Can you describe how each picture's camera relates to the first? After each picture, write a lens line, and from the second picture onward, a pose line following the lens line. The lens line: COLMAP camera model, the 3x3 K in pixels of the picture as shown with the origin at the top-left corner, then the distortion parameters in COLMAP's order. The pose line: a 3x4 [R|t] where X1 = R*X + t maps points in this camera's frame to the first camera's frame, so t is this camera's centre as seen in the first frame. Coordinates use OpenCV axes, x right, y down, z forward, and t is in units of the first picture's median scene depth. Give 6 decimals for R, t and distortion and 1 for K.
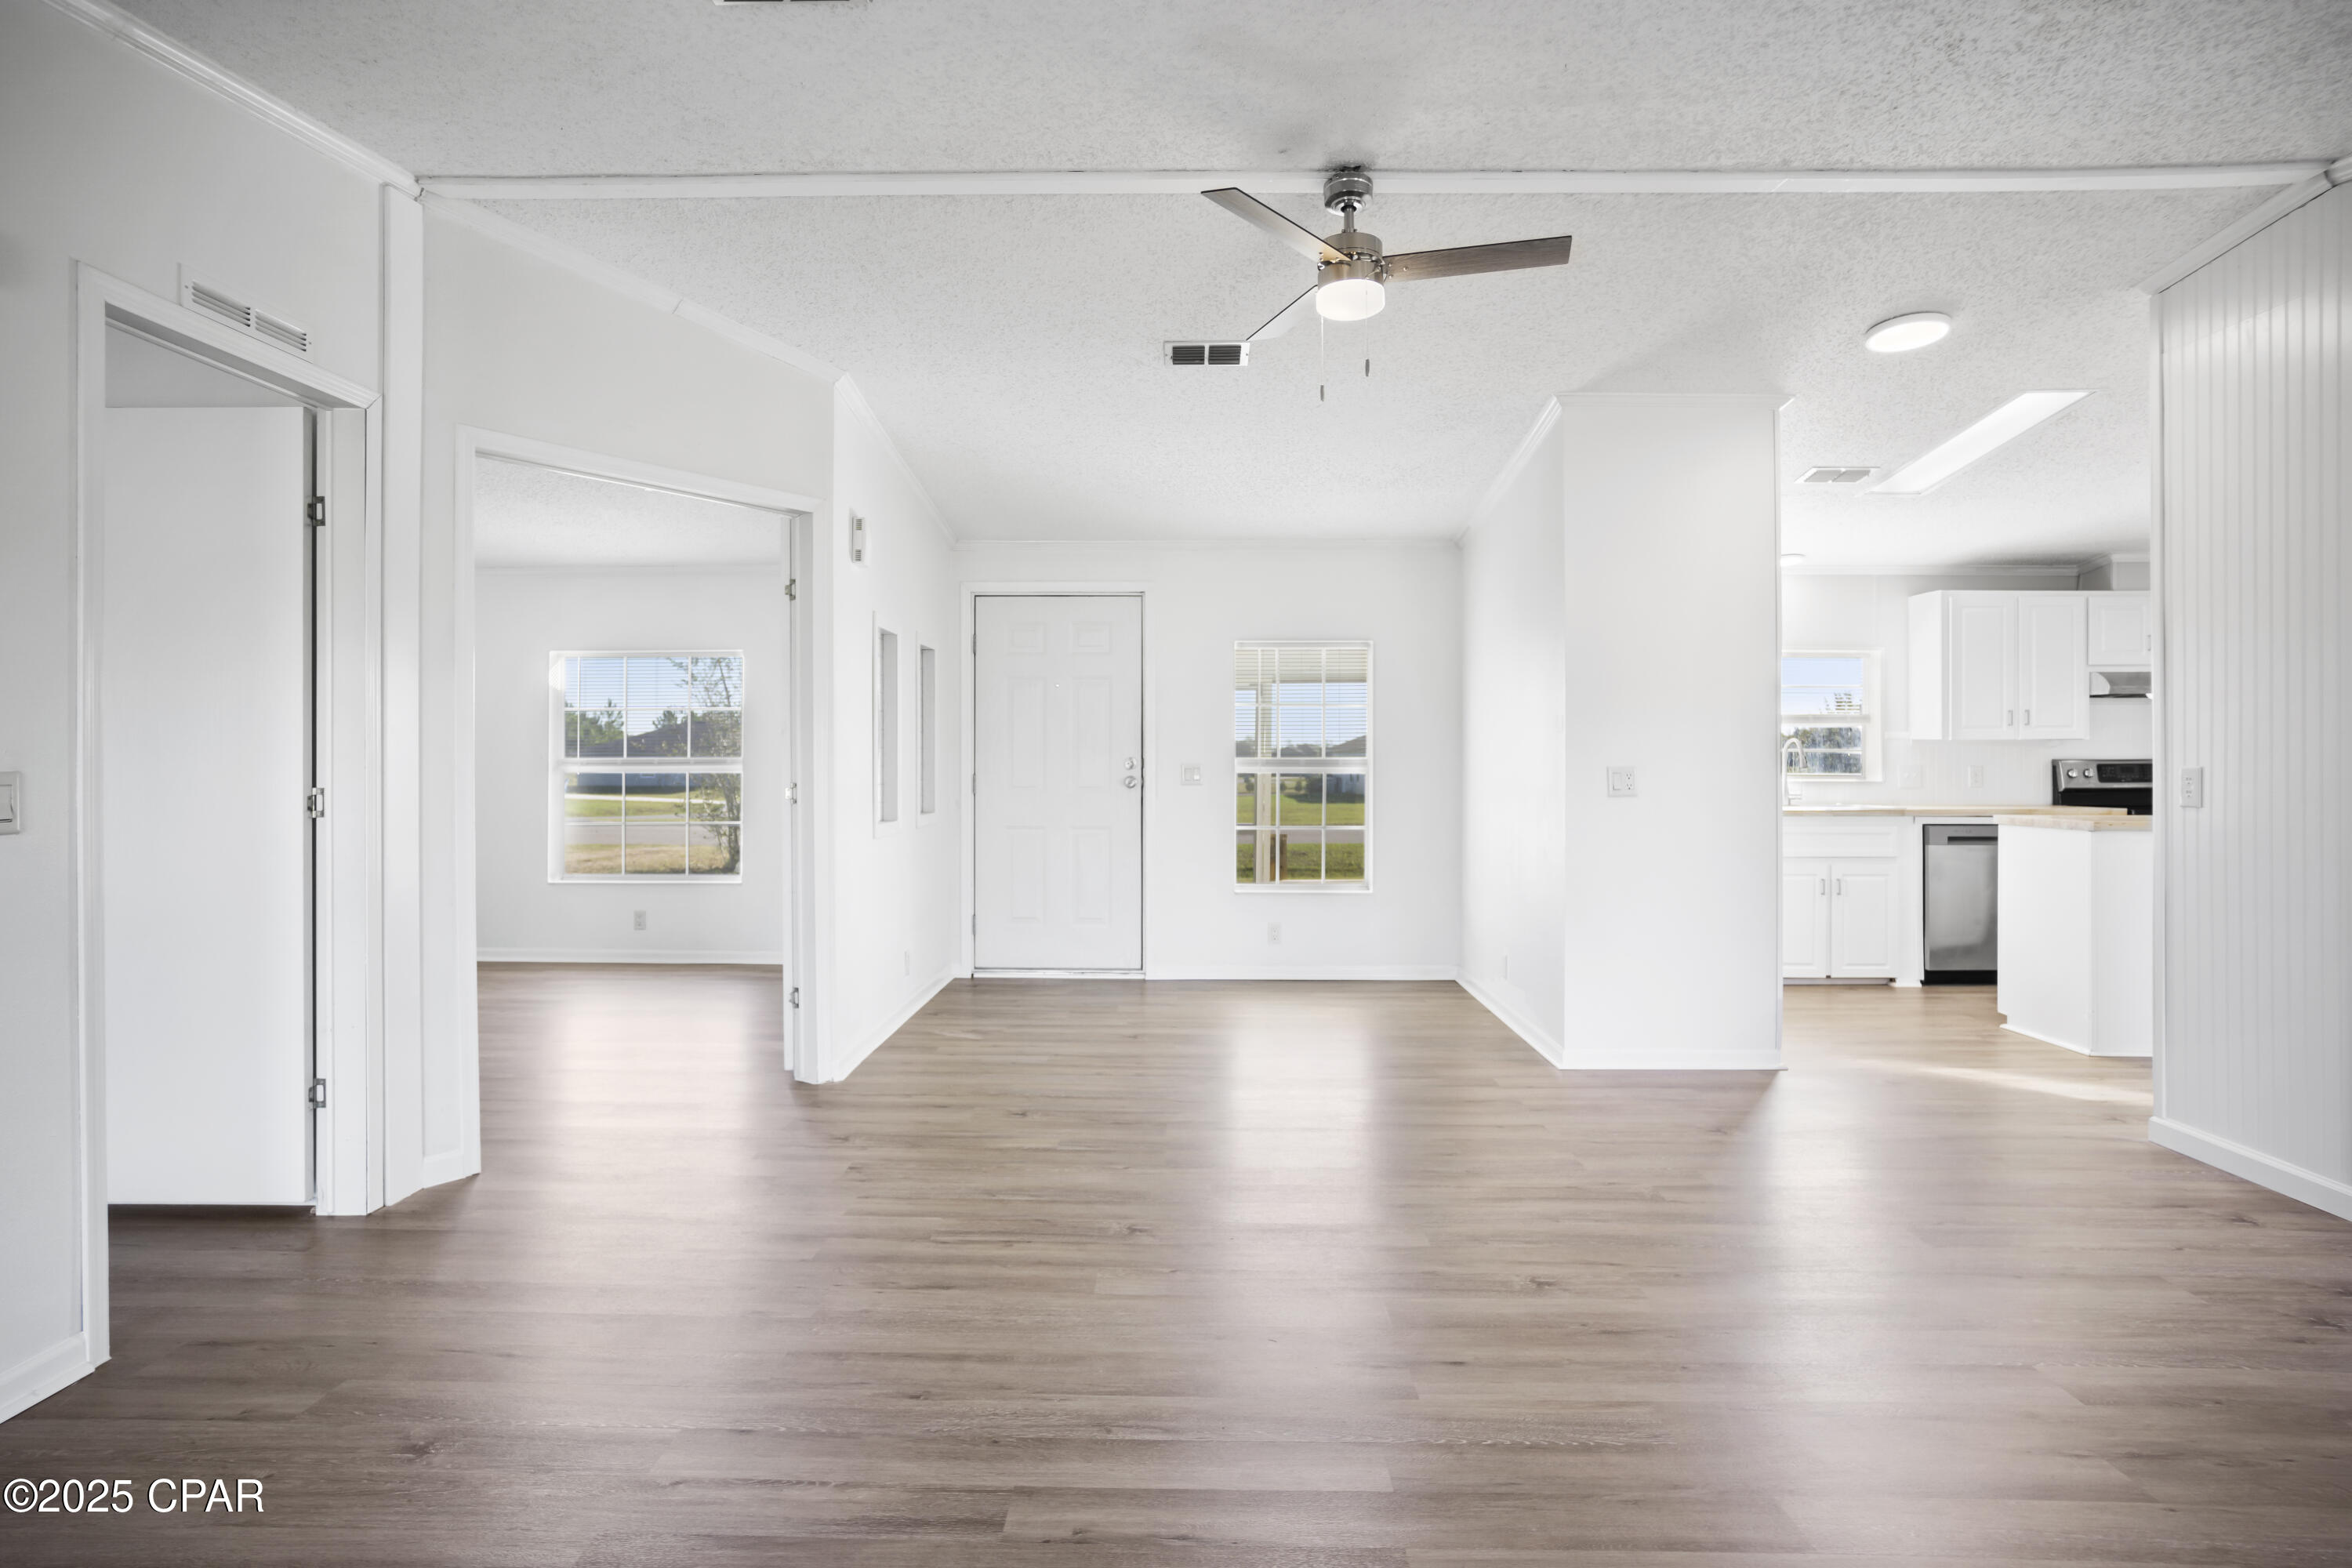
lens RADIAL K [[1280.4, 0, 1163.4], [0, 1280.4, 749.9], [0, 0, 1]] dist [-0.064365, 0.044111]
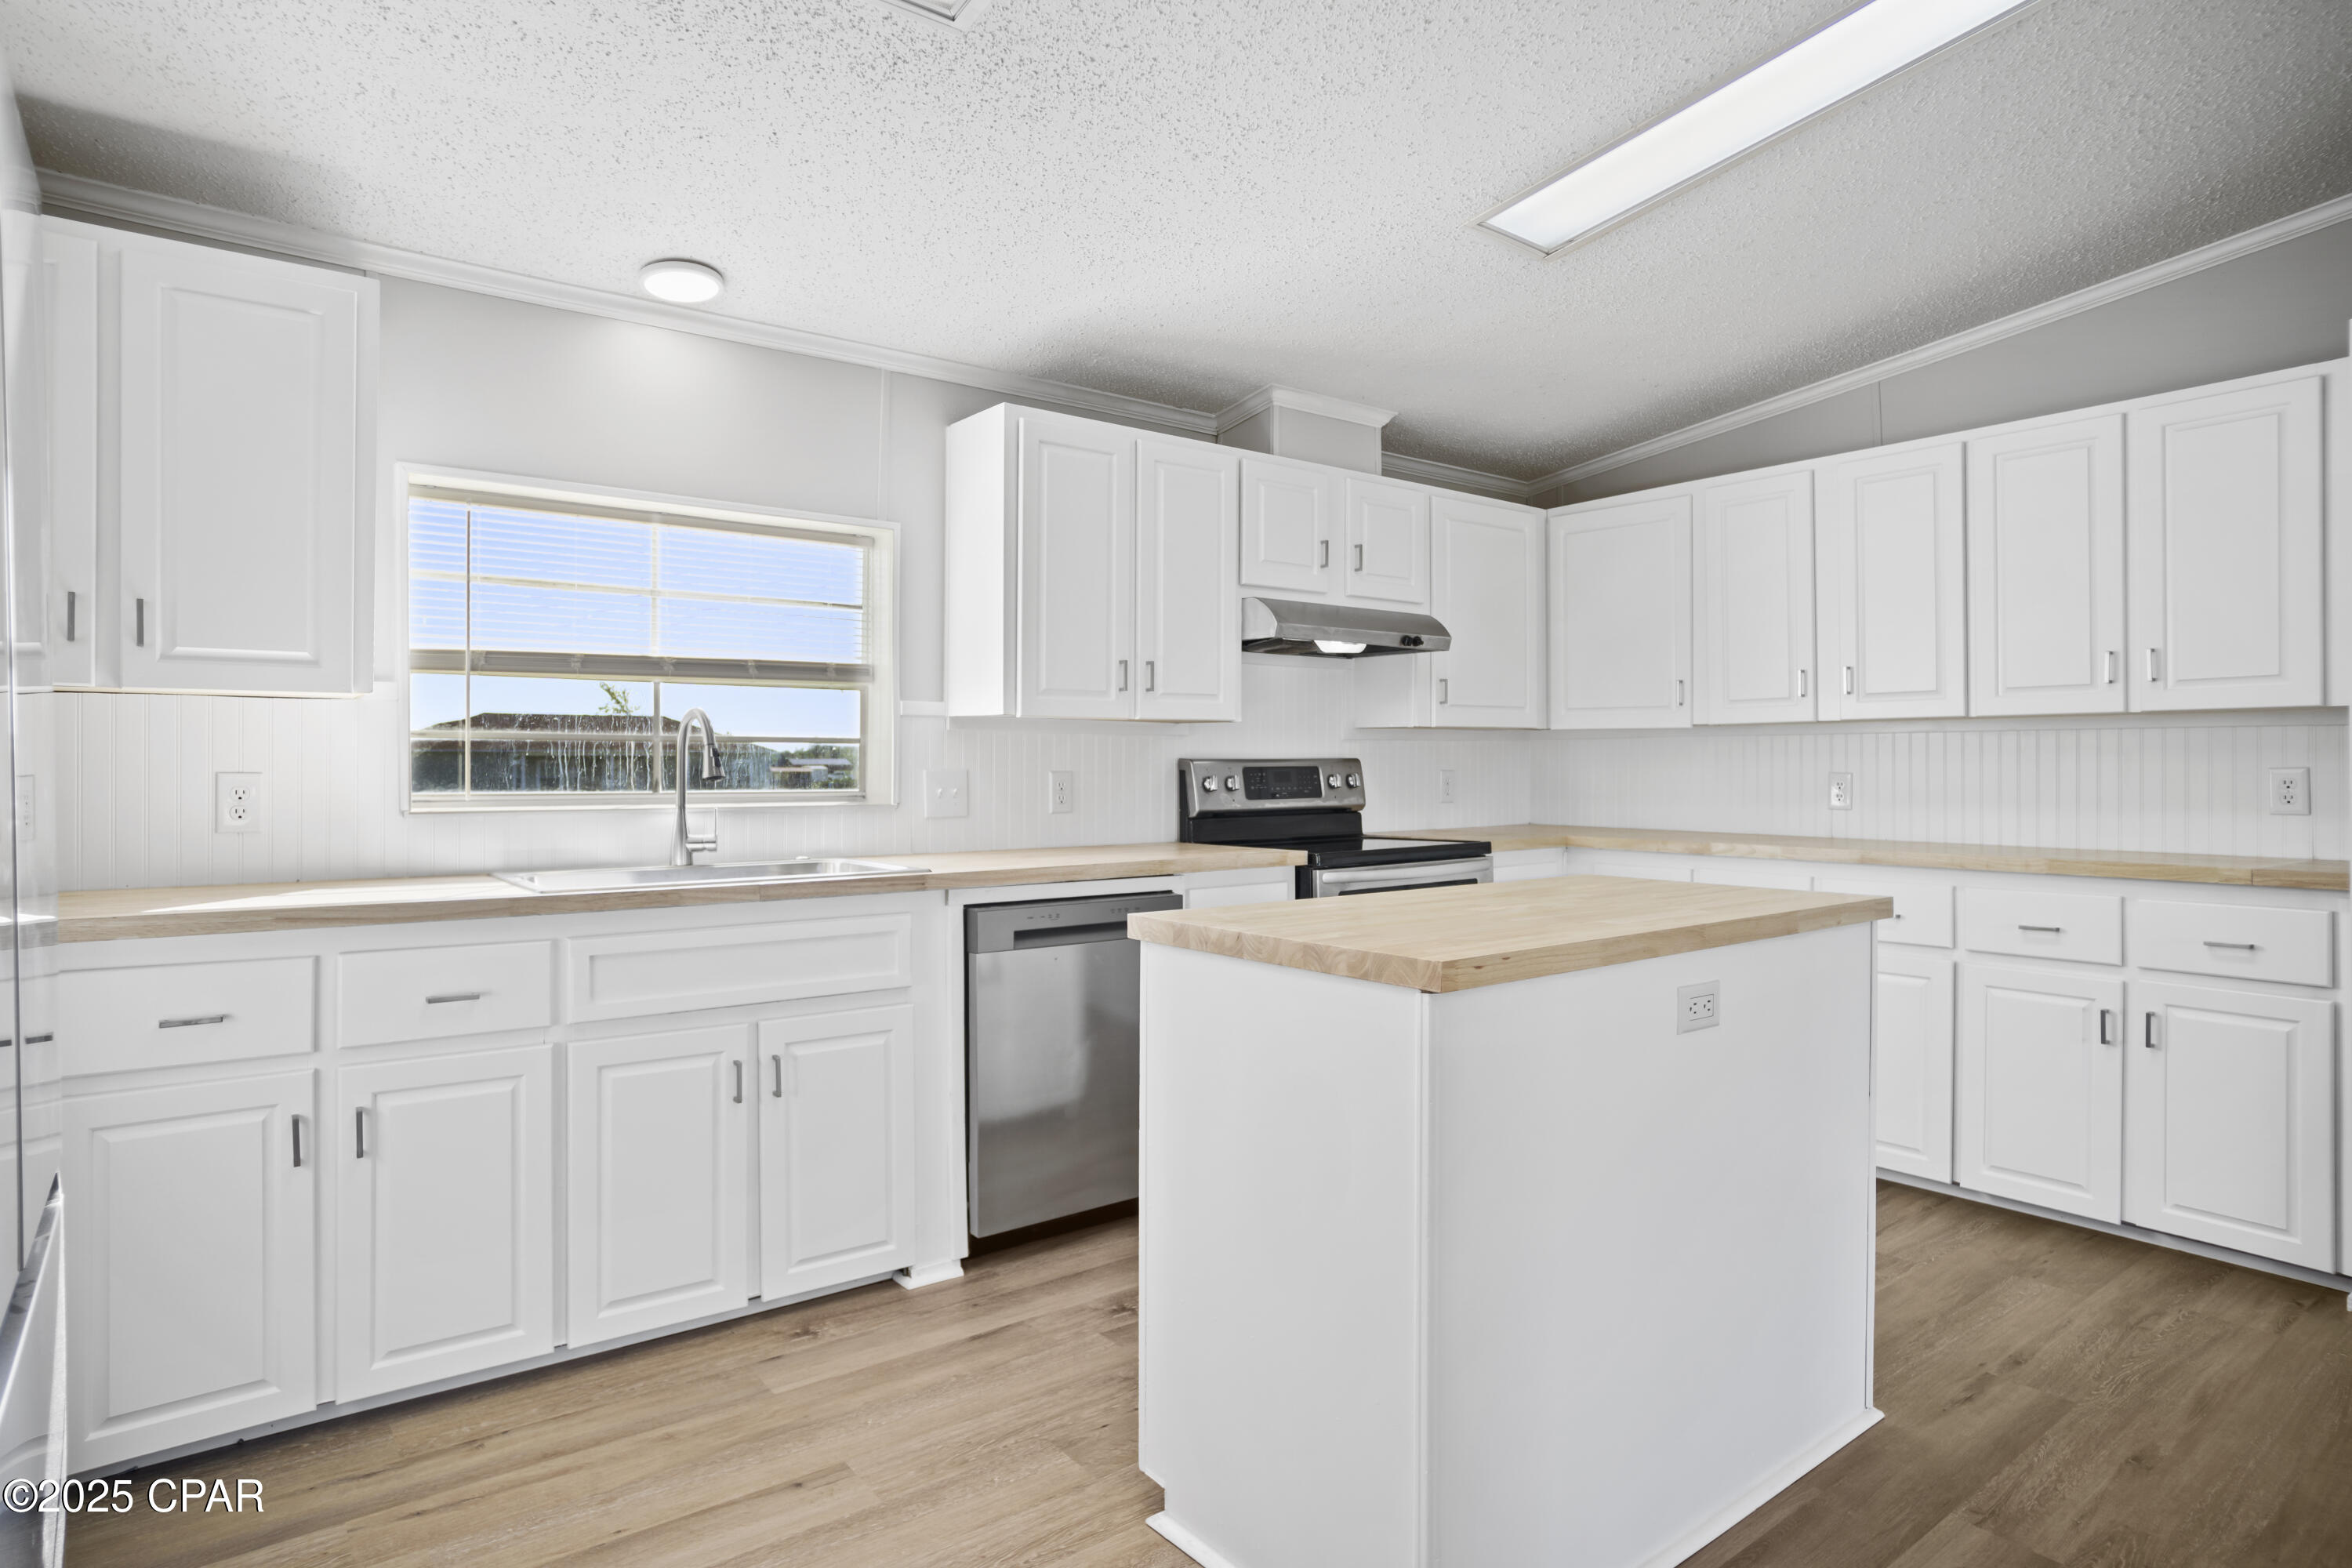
lens RADIAL K [[1280.4, 0, 1163.4], [0, 1280.4, 749.9], [0, 0, 1]] dist [-0.064365, 0.044111]
pose [[0.782926, 0.006342, 0.622082, 0.384557], [-0.004743, 0.999980, -0.004226, 0.006487], [-0.622097, 0.000358, 0.782940, 0.614194]]
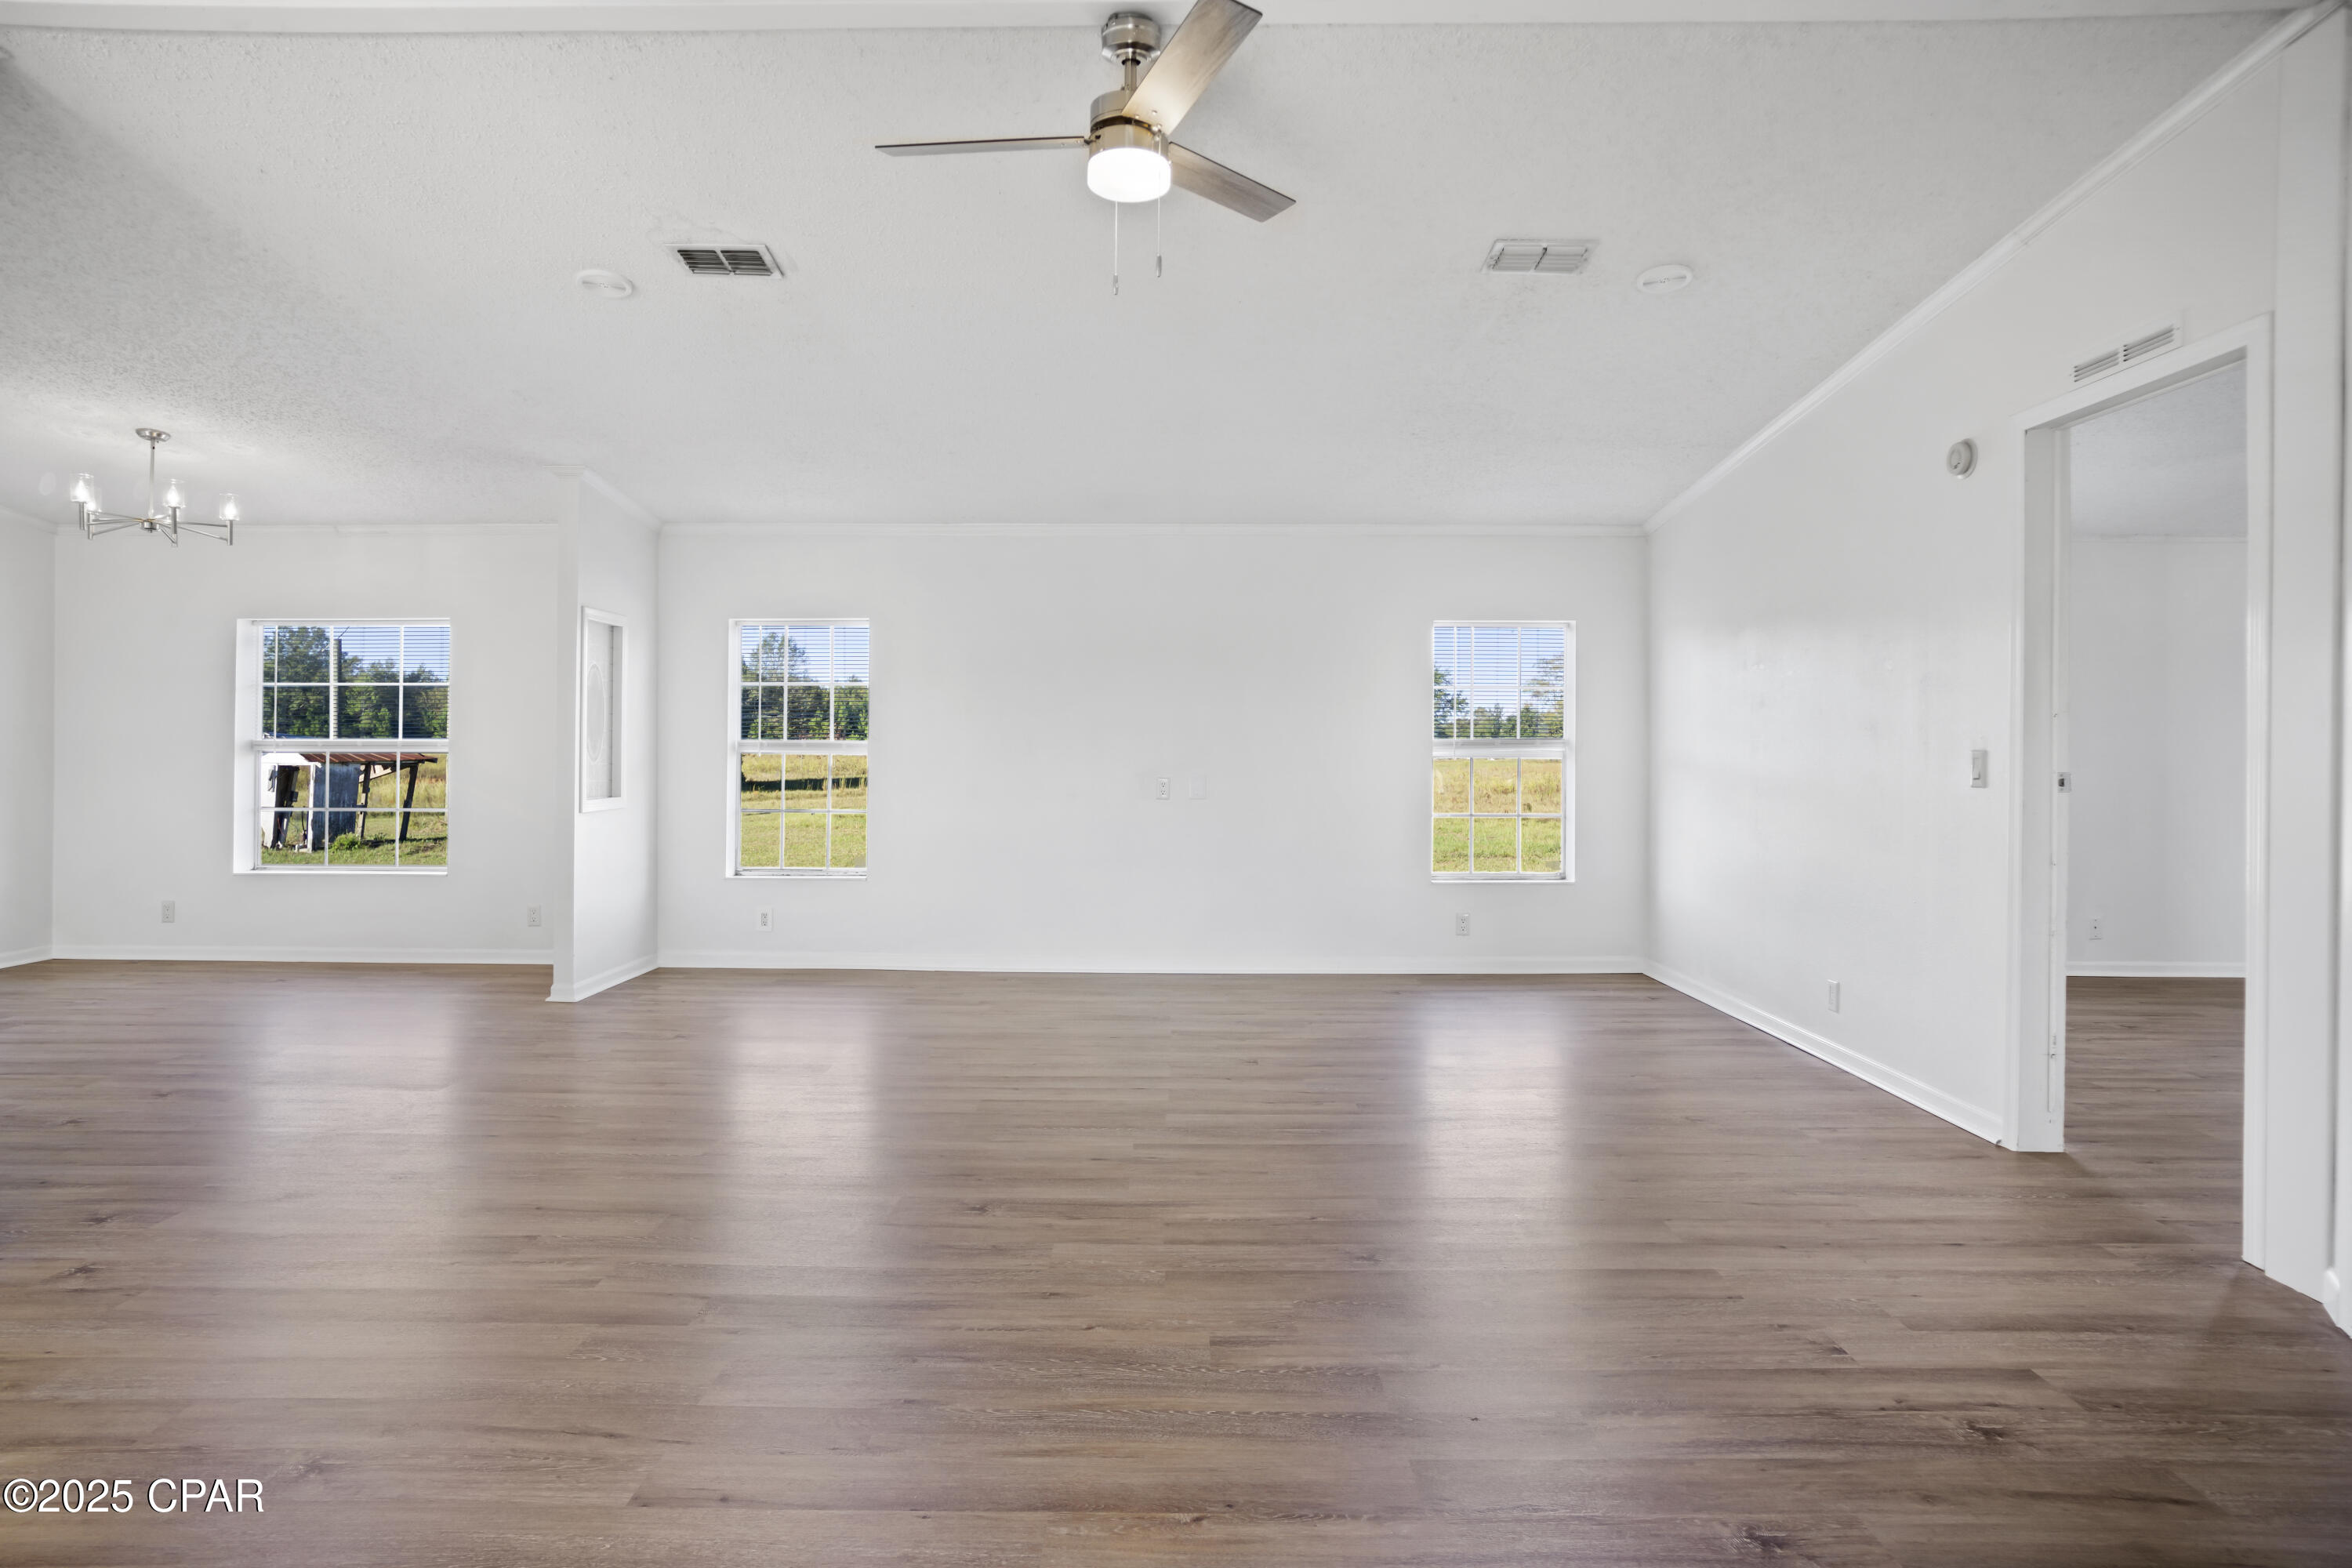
lens RADIAL K [[1280.4, 0, 1163.4], [0, 1280.4, 749.9], [0, 0, 1]] dist [-0.064365, 0.044111]
pose [[-0.999908, -0.003188, -0.013194, 0.067079], [-0.003157, 0.999992, -0.002365, 0.009162], [0.013201, -0.002323, -0.999910, 0.922937]]
